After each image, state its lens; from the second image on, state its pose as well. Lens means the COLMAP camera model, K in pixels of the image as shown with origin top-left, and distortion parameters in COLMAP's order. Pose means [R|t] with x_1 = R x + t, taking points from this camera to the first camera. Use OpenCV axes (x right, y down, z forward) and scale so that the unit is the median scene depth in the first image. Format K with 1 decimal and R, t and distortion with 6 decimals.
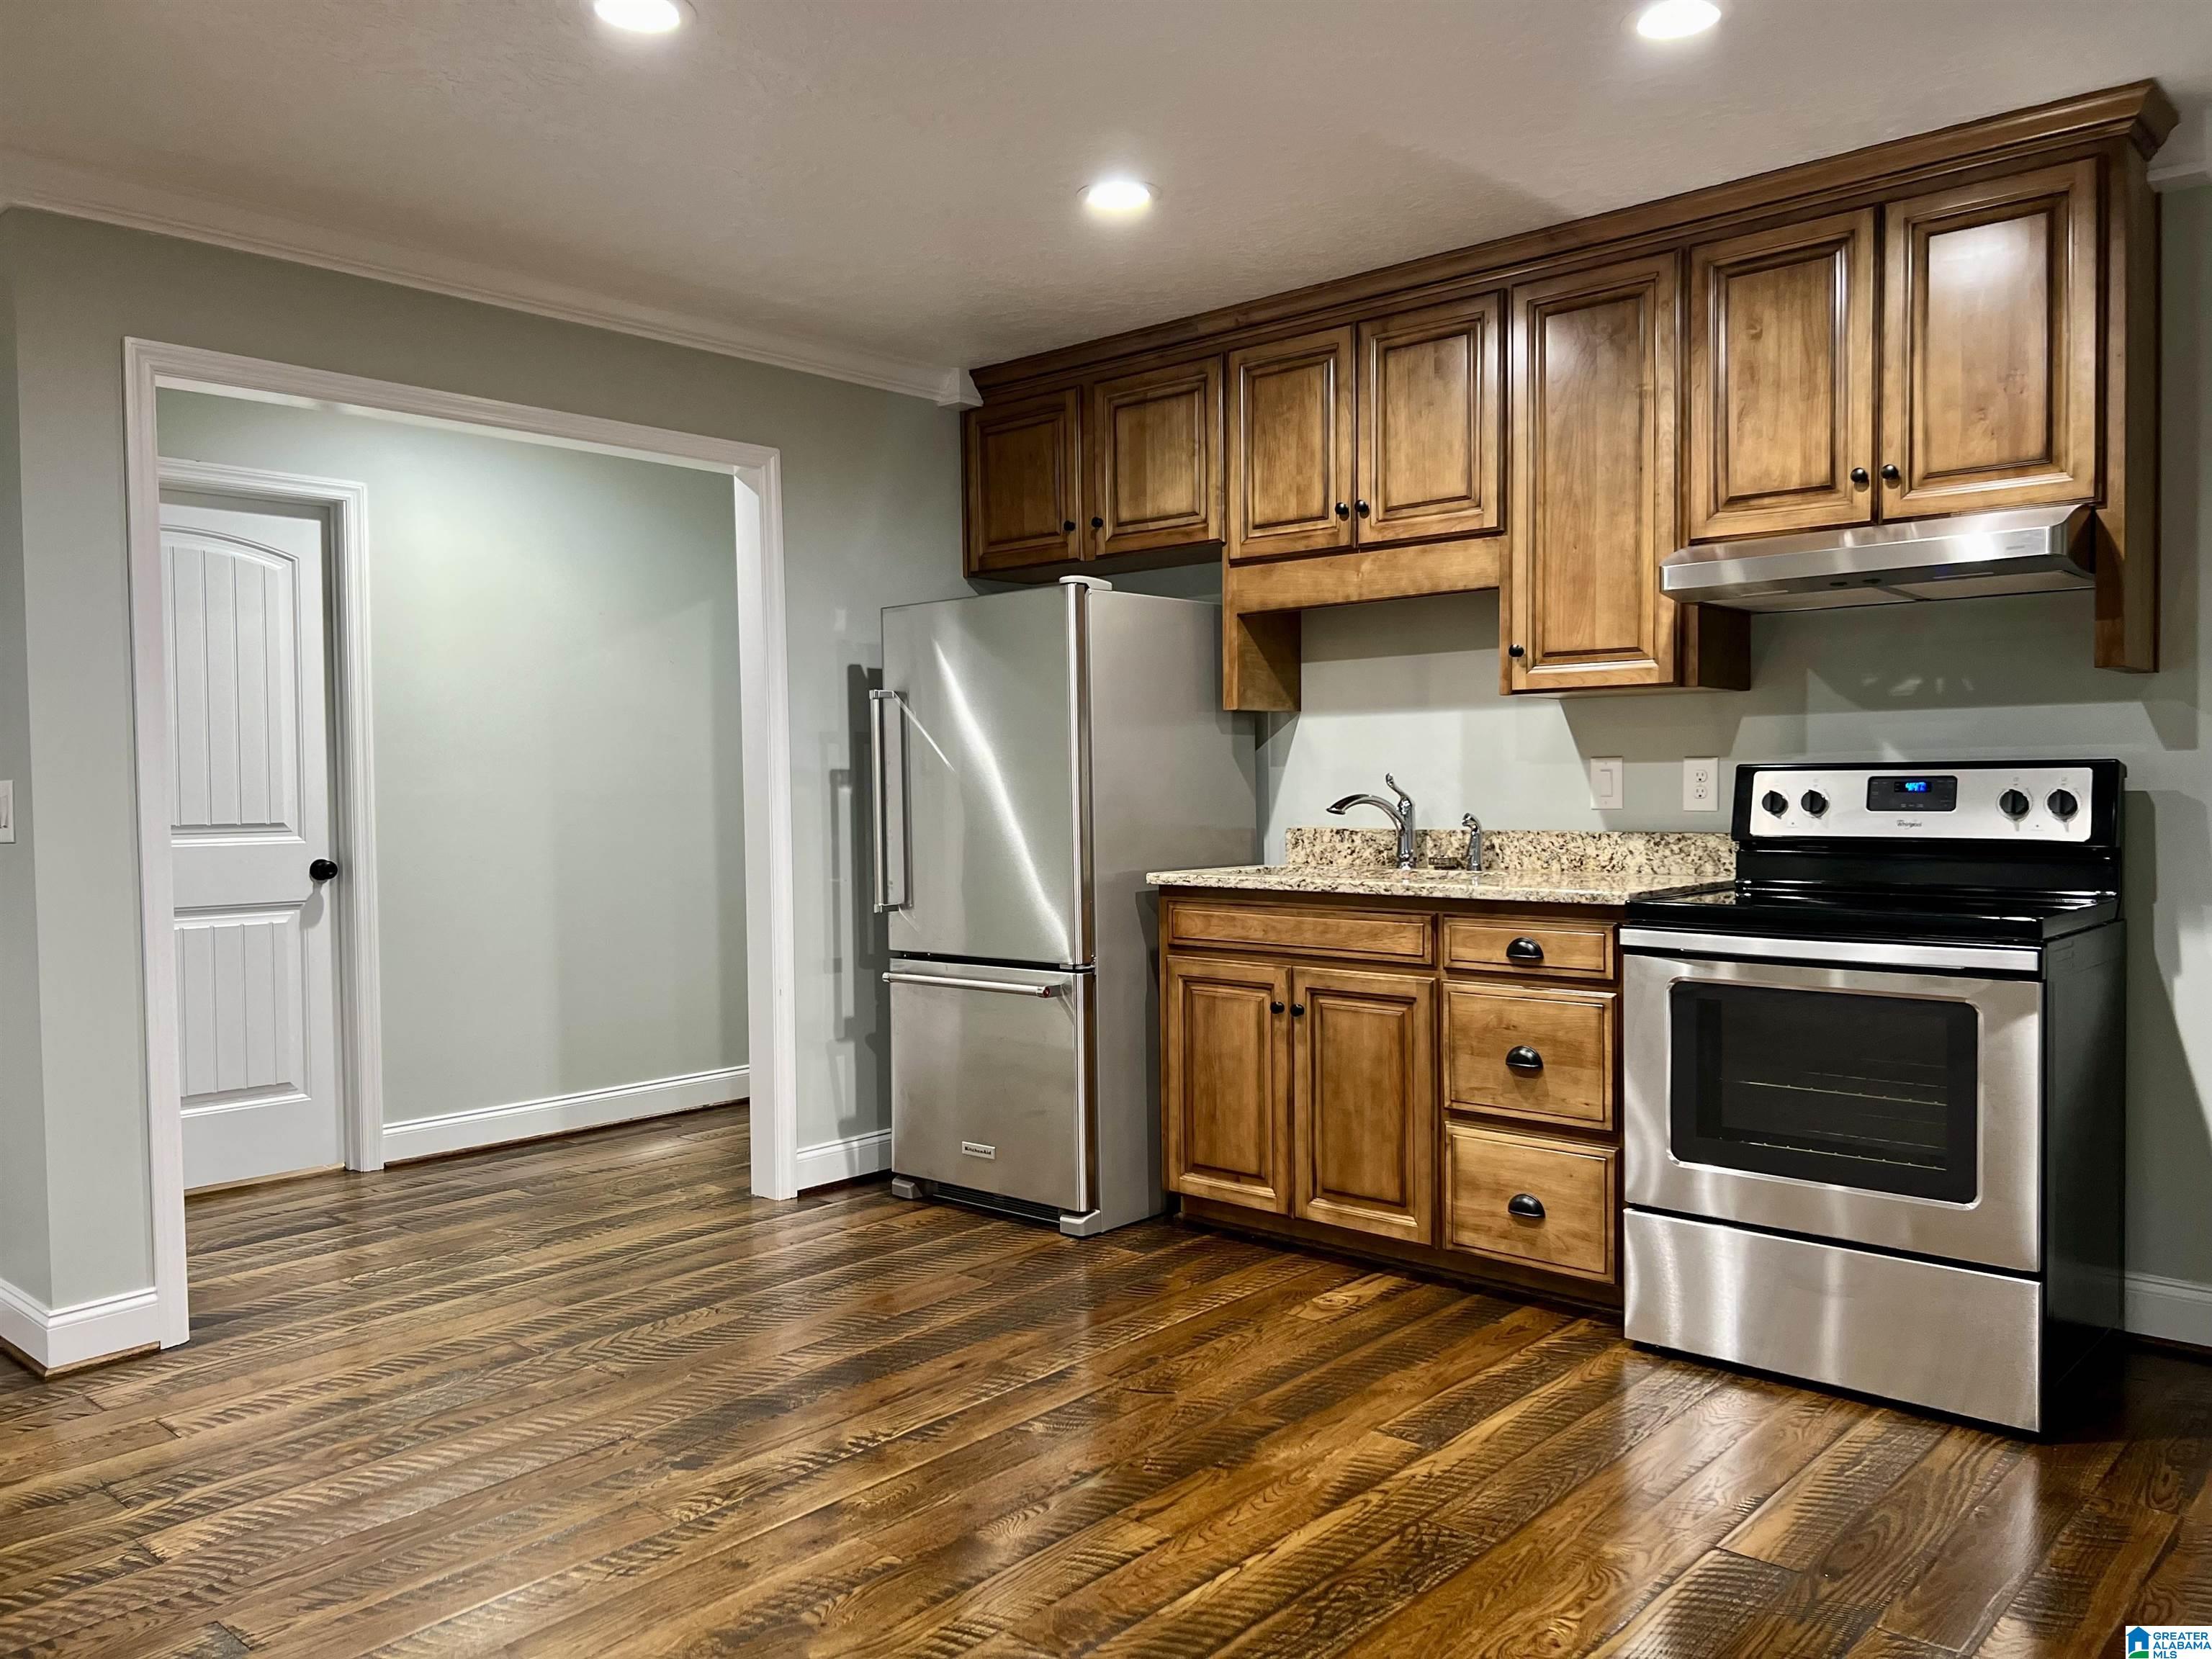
lens RADIAL K [[1665.0, 0, 1111.1], [0, 1665.0, 829.5], [0, 0, 1]] dist [0.061484, -0.091984]
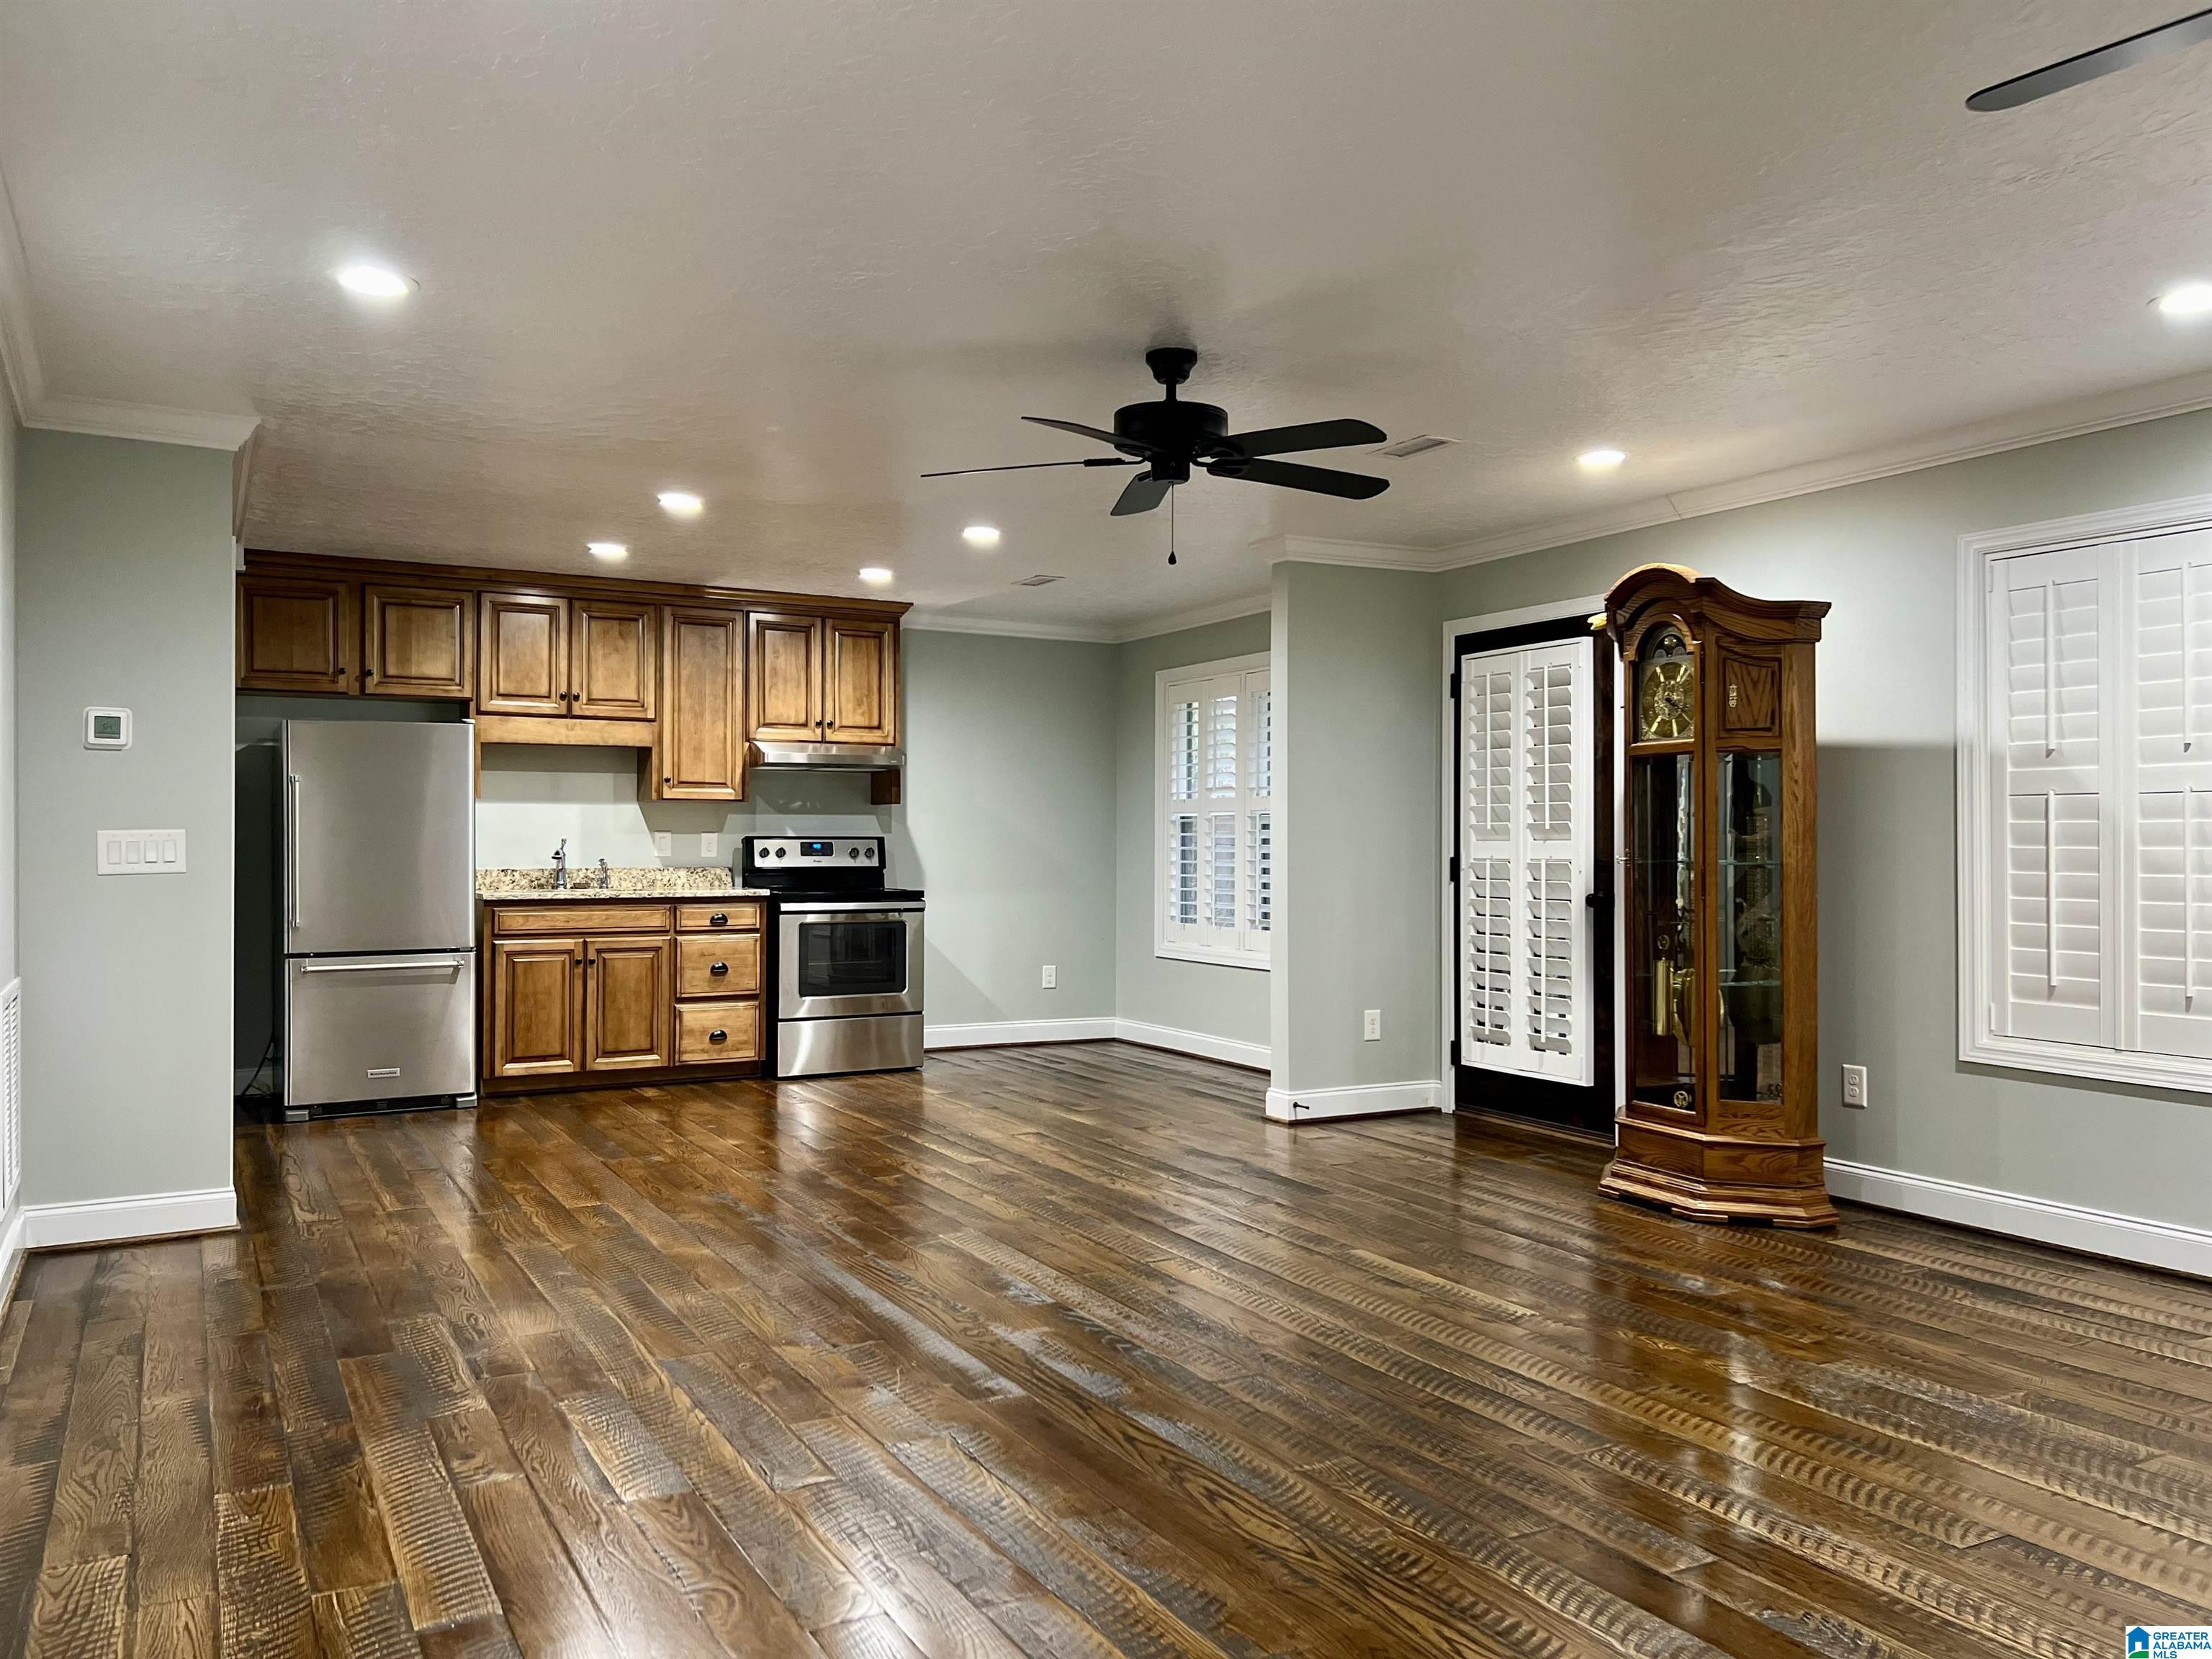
lens RADIAL K [[1669.3, 0, 1138.1], [0, 1669.3, 830.3], [0, 0, 1]] dist [0.058933, -0.170612]
pose [[0.305746, 0.017607, 0.951950, -1.584851], [0.021137, 0.999457, -0.025275, 0.021407], [-0.951878, 0.027849, 0.305208, -0.192291]]
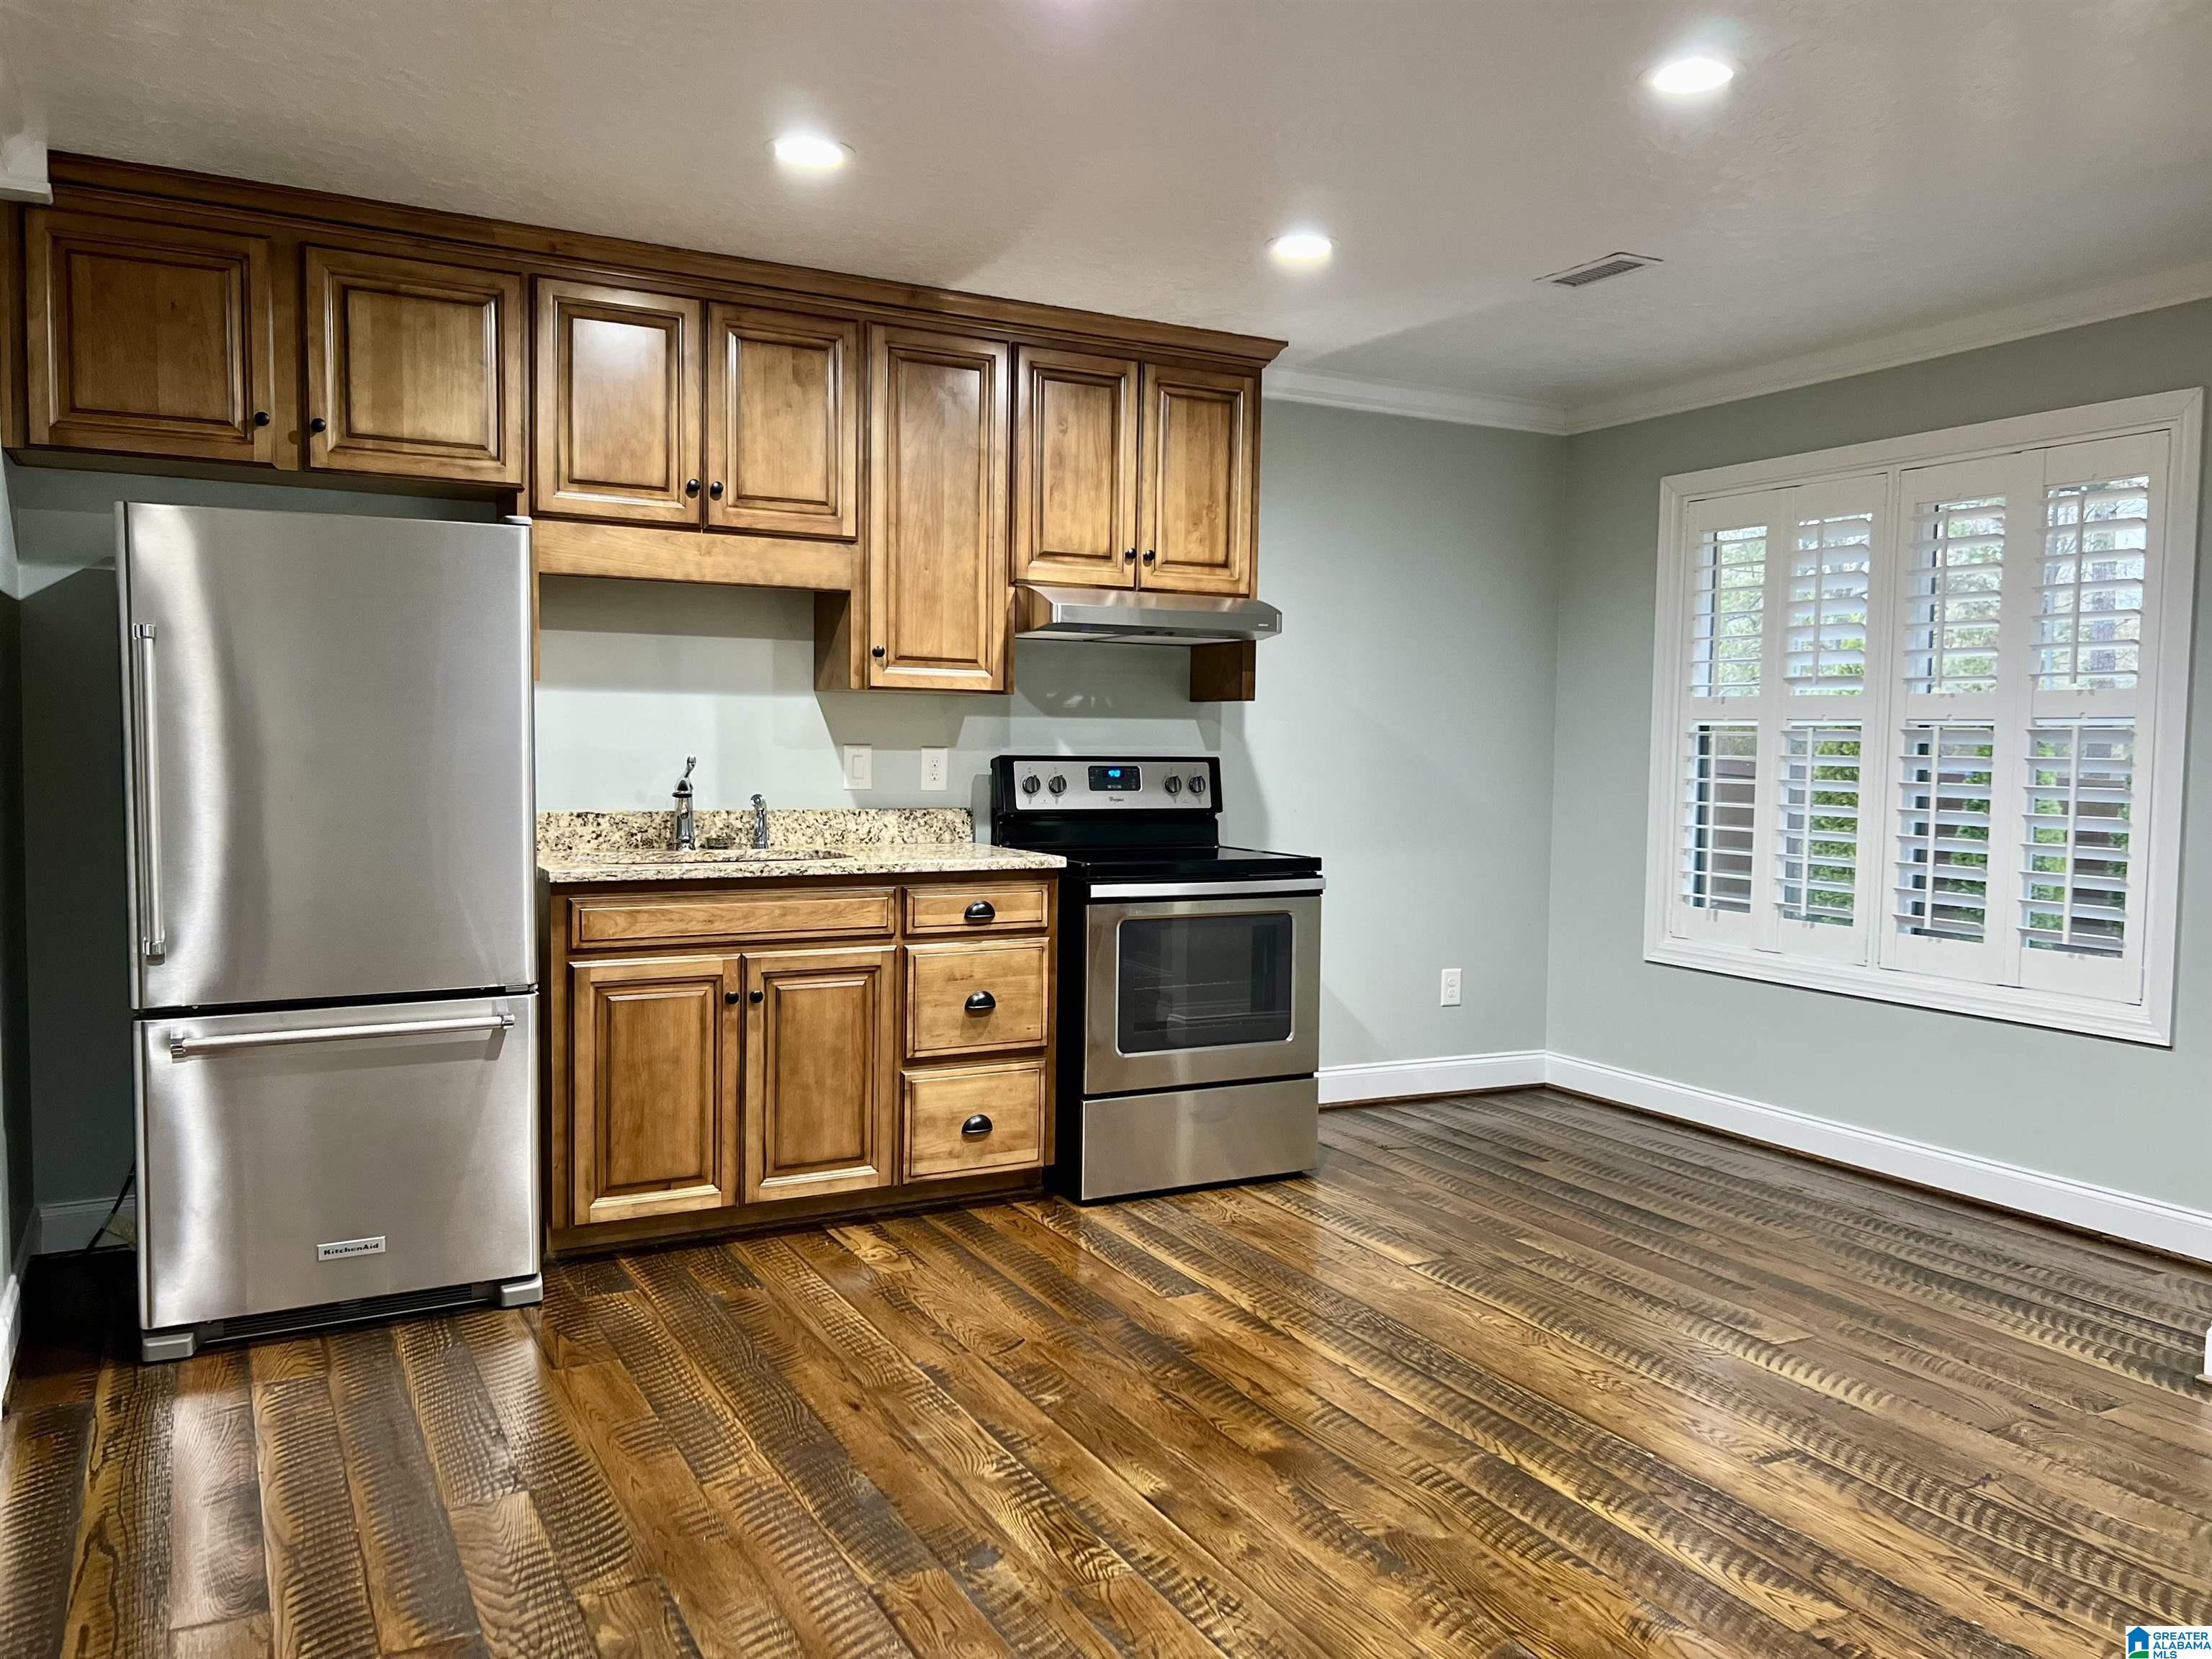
lens RADIAL K [[1665.0, 0, 1111.1], [0, 1665.0, 829.5], [0, 0, 1]] dist [0.061484, -0.091984]
pose [[0.331404, -0.036670, 0.942776, -0.784674], [0.008708, 0.999321, 0.035808, -0.026060], [-0.943449, -0.003657, 0.331498, 0.486478]]
